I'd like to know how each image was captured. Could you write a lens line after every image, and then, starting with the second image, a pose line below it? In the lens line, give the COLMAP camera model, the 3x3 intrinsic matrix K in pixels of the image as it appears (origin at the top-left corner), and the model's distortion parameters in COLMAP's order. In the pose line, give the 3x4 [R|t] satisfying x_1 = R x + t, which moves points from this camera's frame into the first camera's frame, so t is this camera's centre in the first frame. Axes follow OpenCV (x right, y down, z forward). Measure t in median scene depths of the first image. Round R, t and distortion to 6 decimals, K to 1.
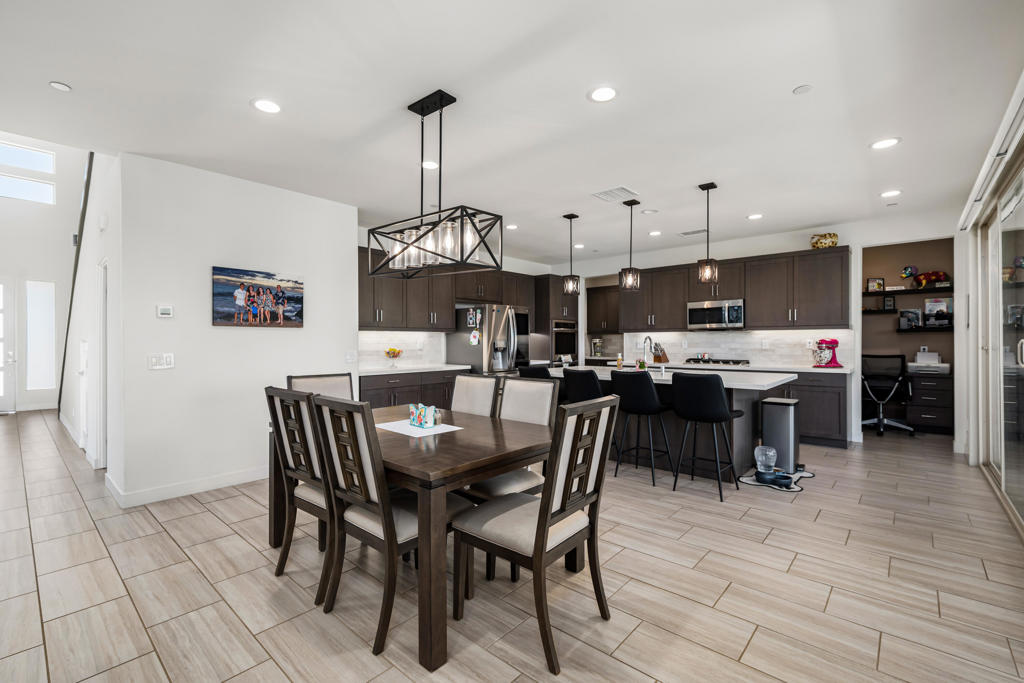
lens RADIAL K [[450.5, 0, 508.1], [0, 450.5, 340.5], [0, 0, 1]] dist [-0.000109, 0.000147]
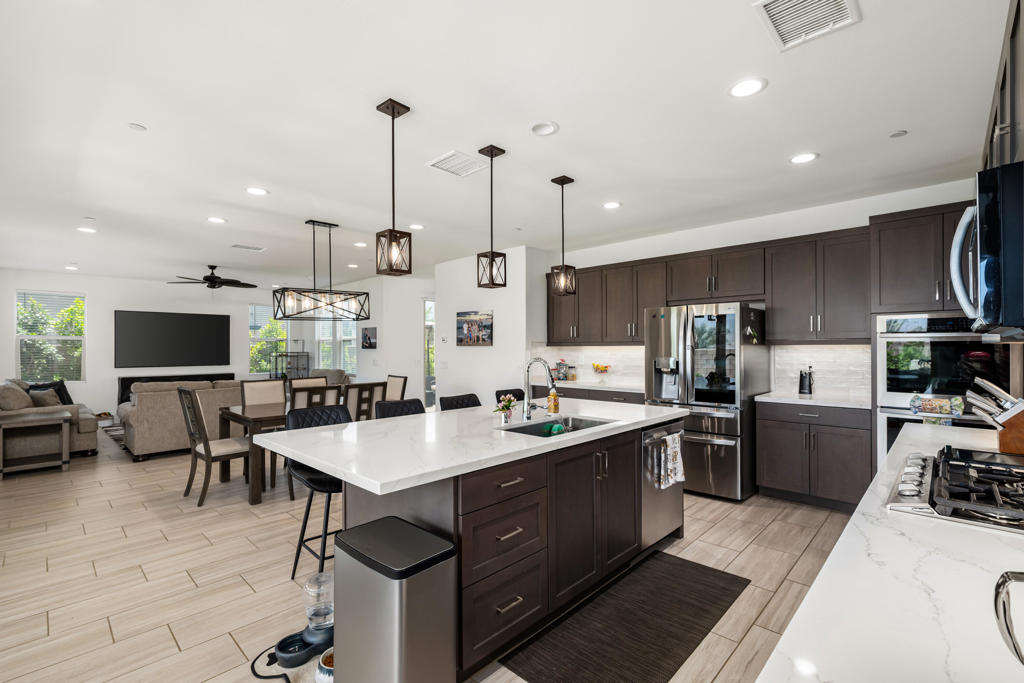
lens RADIAL K [[450.5, 0, 511.3], [0, 450.5, 347.3], [0, 0, 1]] dist [-0.000109, 0.000147]
pose [[-0.027556, 0.000529, -0.999620, 1.026068], [0.002211, 0.999997, 0.000469, -0.026015], [0.999618, -0.002197, -0.027557, 1.166670]]
